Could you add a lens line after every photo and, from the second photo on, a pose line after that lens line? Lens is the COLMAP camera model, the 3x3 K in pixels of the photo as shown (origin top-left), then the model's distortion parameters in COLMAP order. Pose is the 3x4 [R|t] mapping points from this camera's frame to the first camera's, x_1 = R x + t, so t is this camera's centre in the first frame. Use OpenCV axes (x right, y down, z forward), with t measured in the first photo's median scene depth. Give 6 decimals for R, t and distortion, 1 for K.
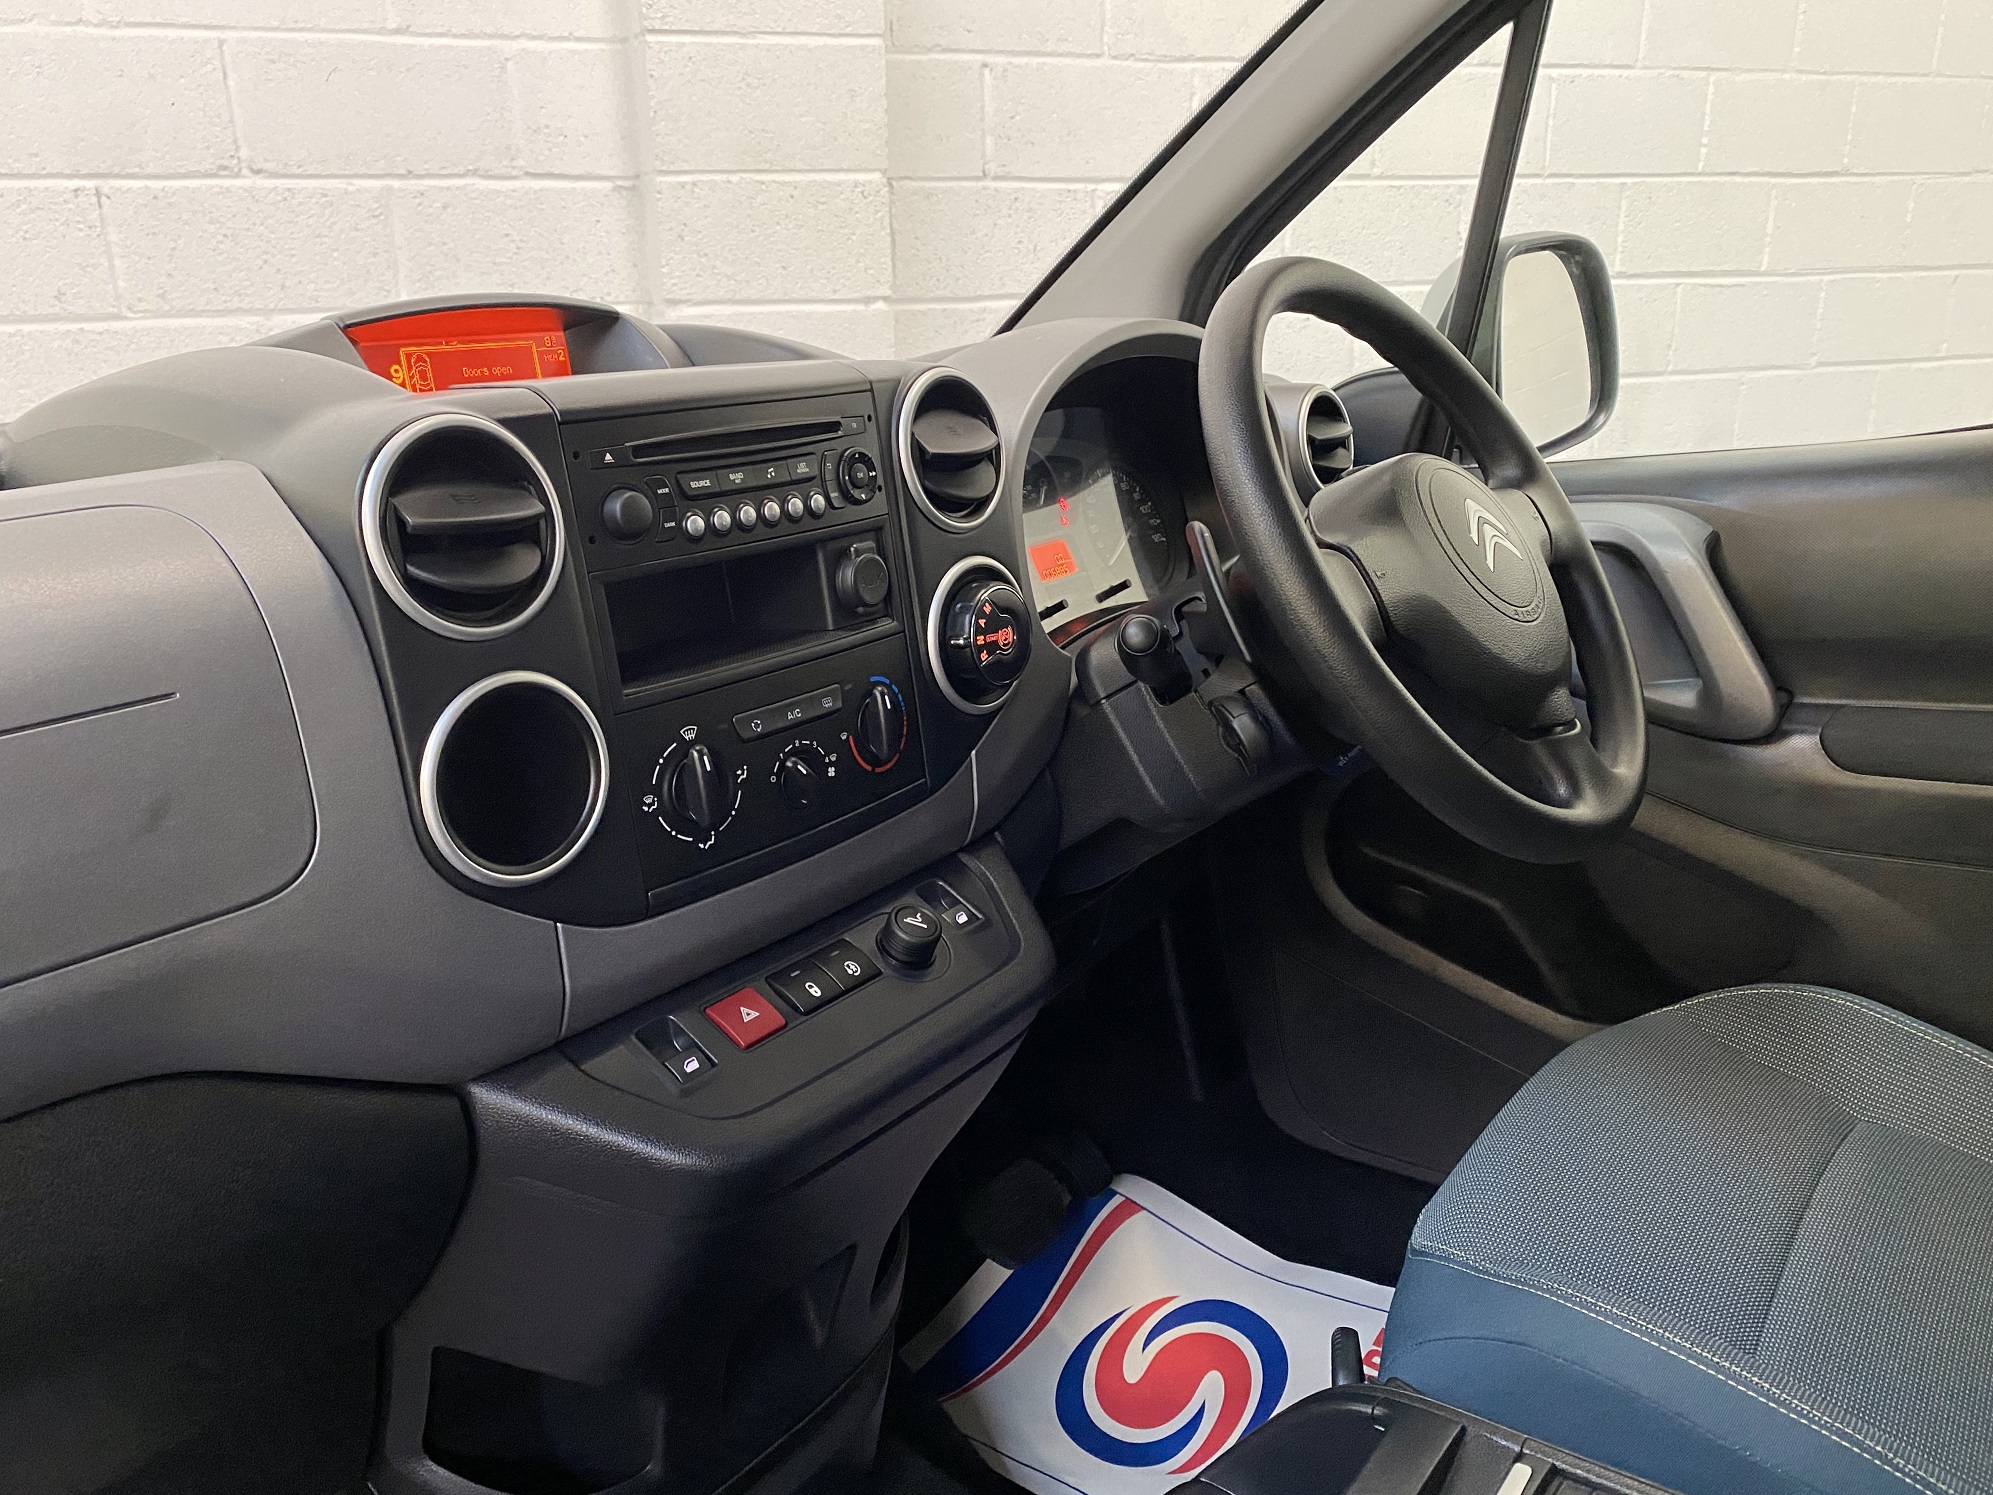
lens RADIAL K [[1536.2, 0, 982.5], [0, 1536.2, 709.9], [0, 0, 1]] dist [0.041680, -0.033091]
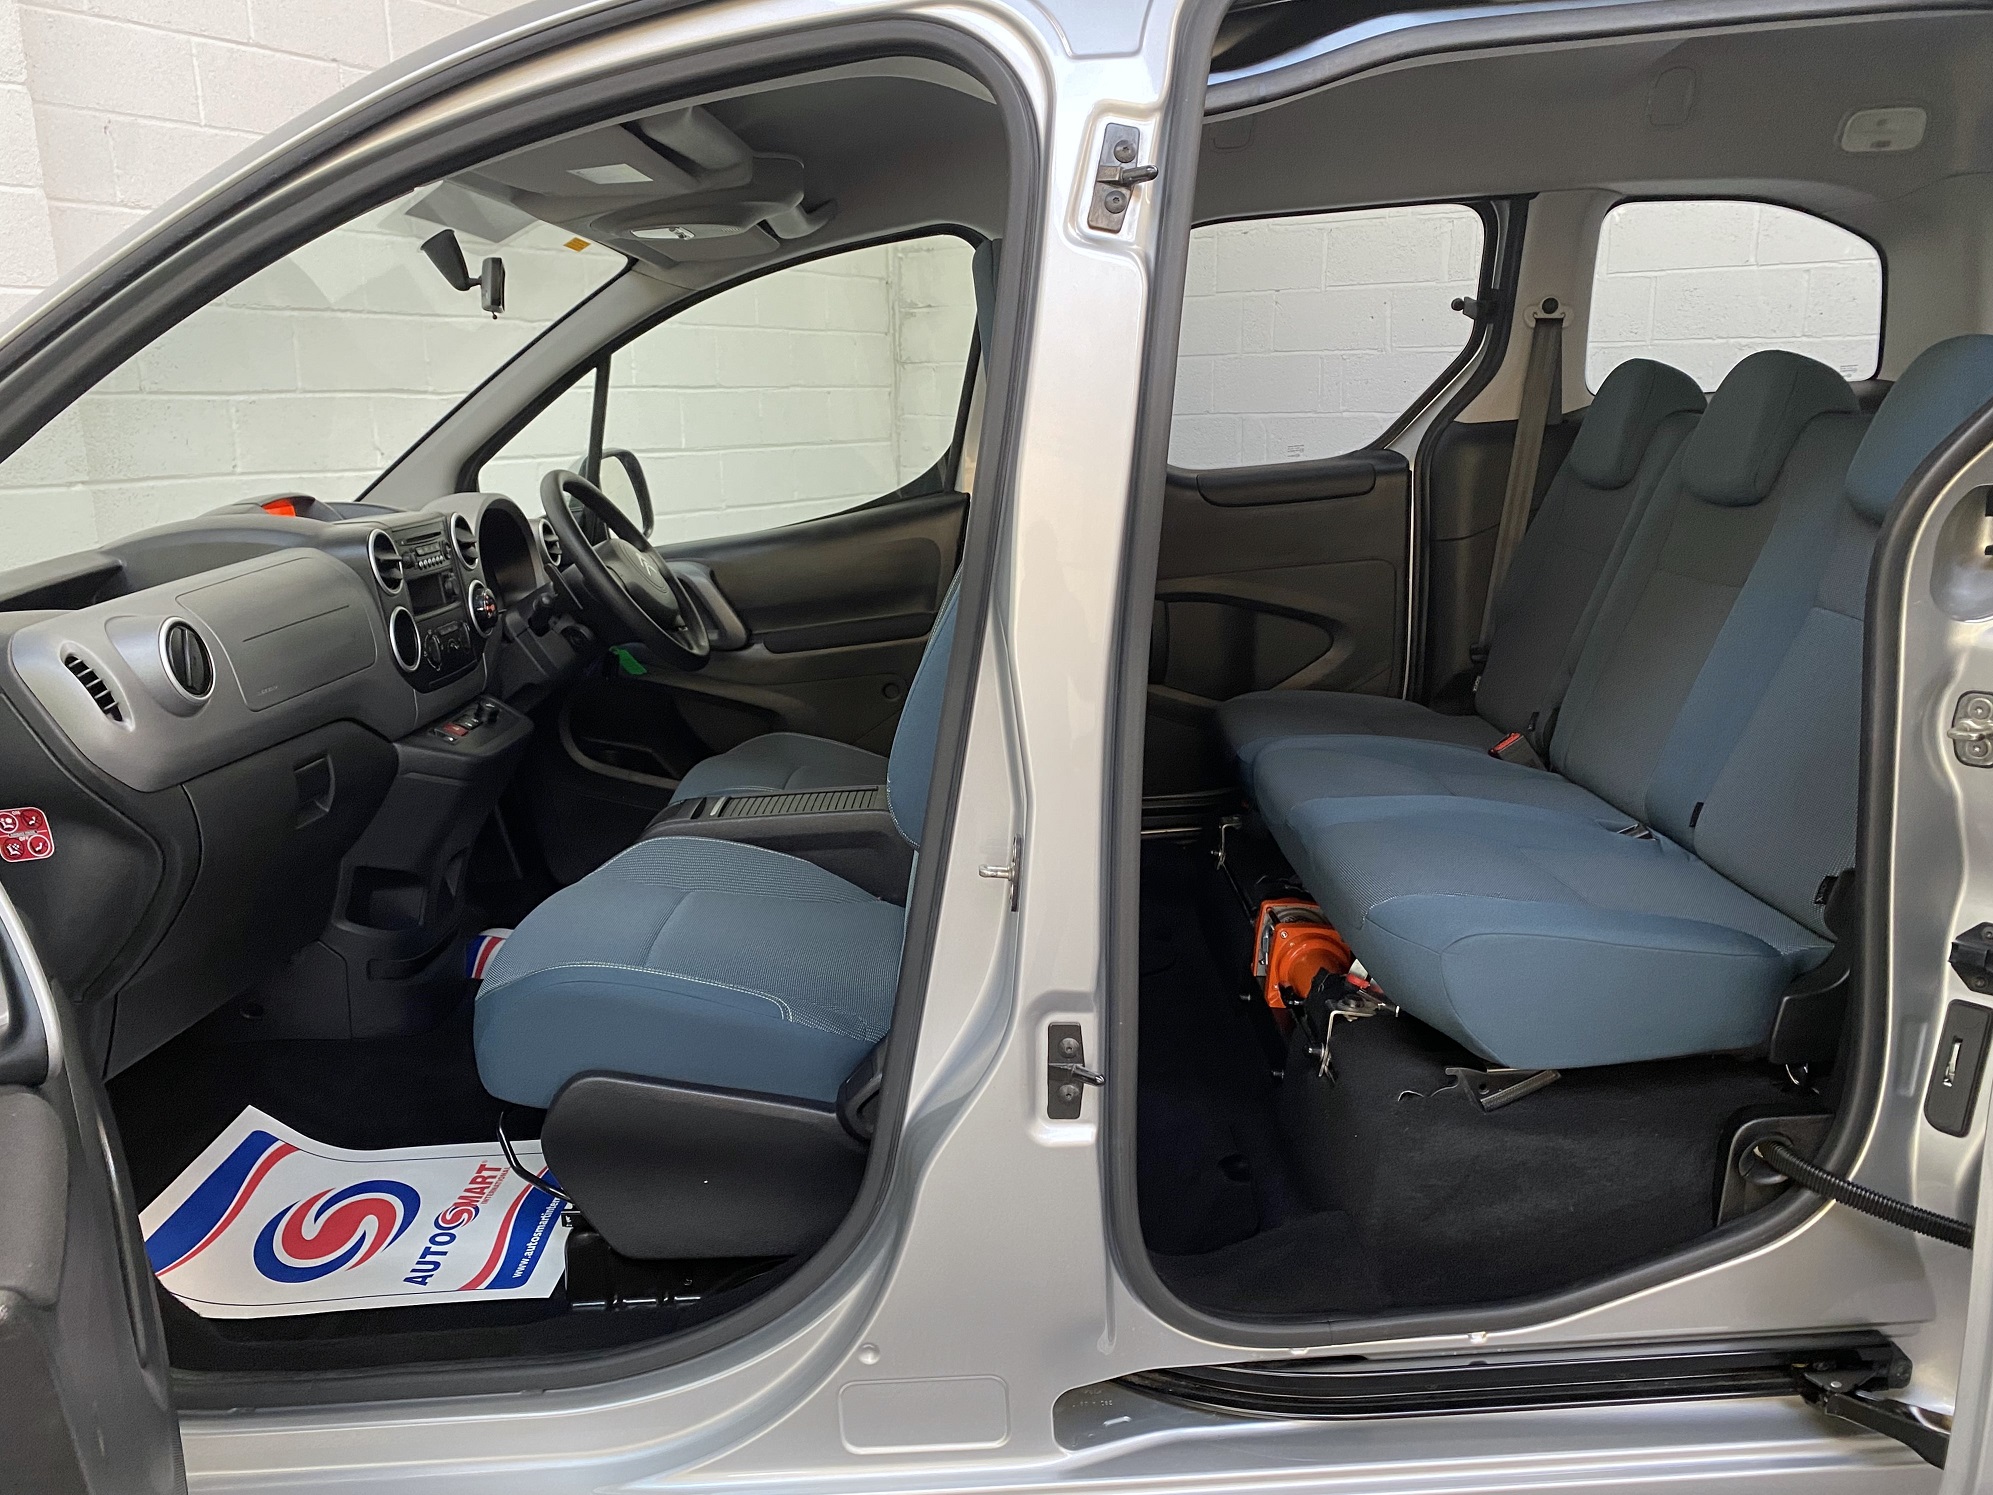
lens RADIAL K [[1536.2, 0, 980.0], [0, 1536.2, 751.3], [0, 0, 1]] dist [0.041680, -0.033091]
pose [[0.795865, -0.134311, 0.590389, -0.727892], [0.176421, 0.984216, -0.013917, 0.301658], [-0.579202, 0.115233, 0.806999, -1.291347]]
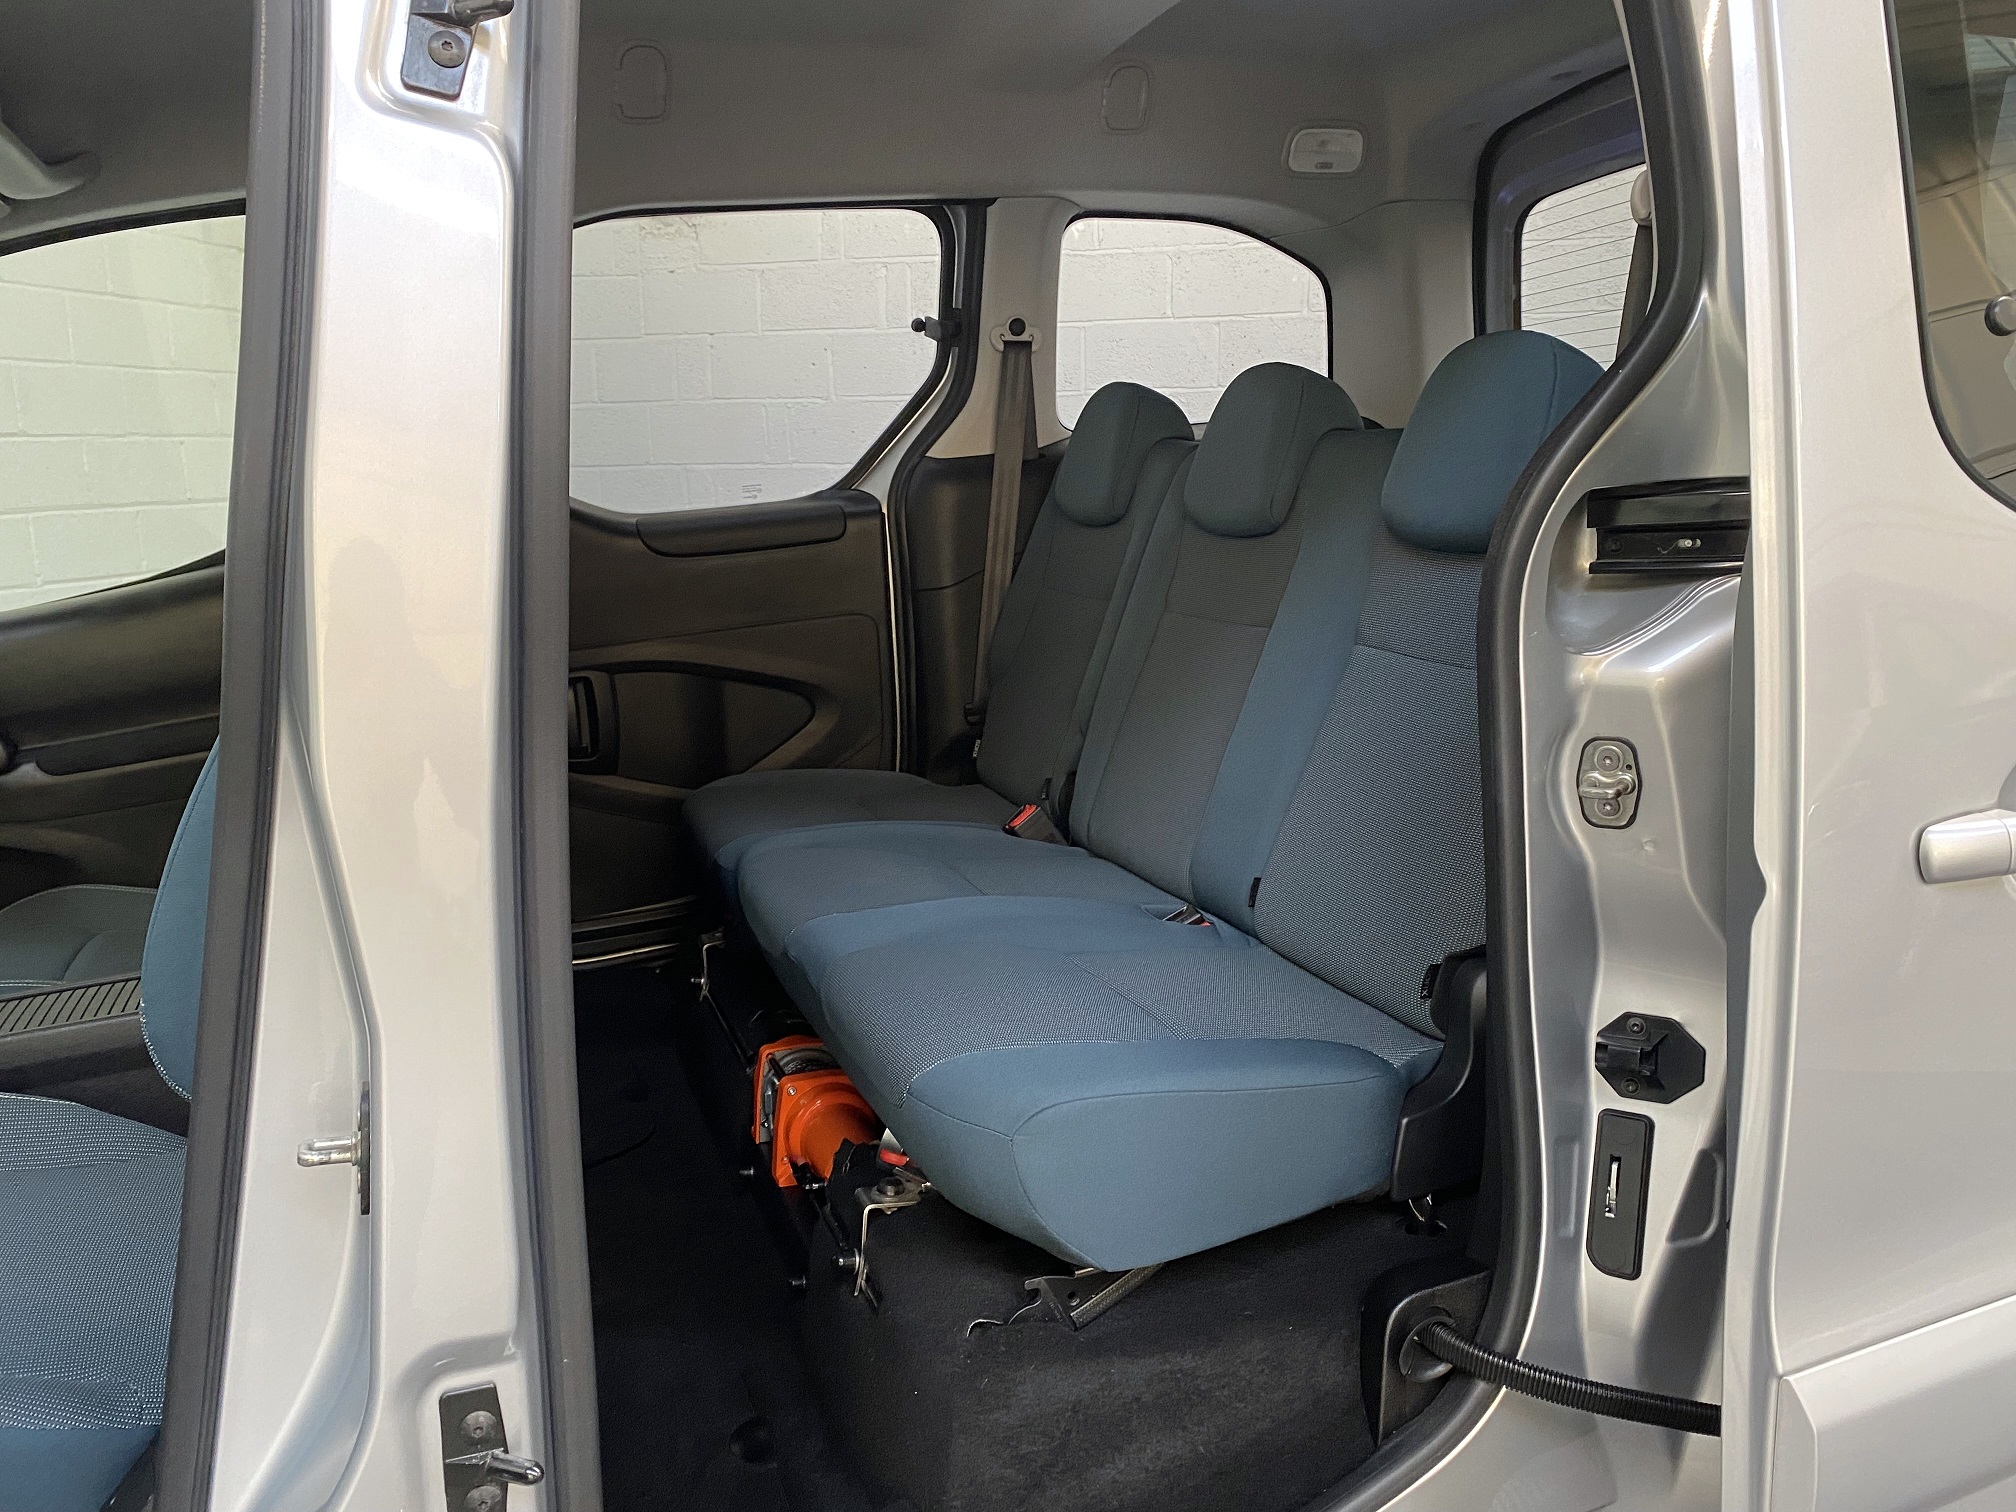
lens RADIAL K [[1554.0, 0, 1000.9], [0, 1554.0, 736.6], [0, 0, 1]] dist [0.041680, -0.033091]
pose [[0.530168, -0.151586, 0.834232, -0.423378], [0.255449, 0.966731, 0.013320, 0.262204], [-0.808497, 0.206042, 0.551252, -1.002899]]
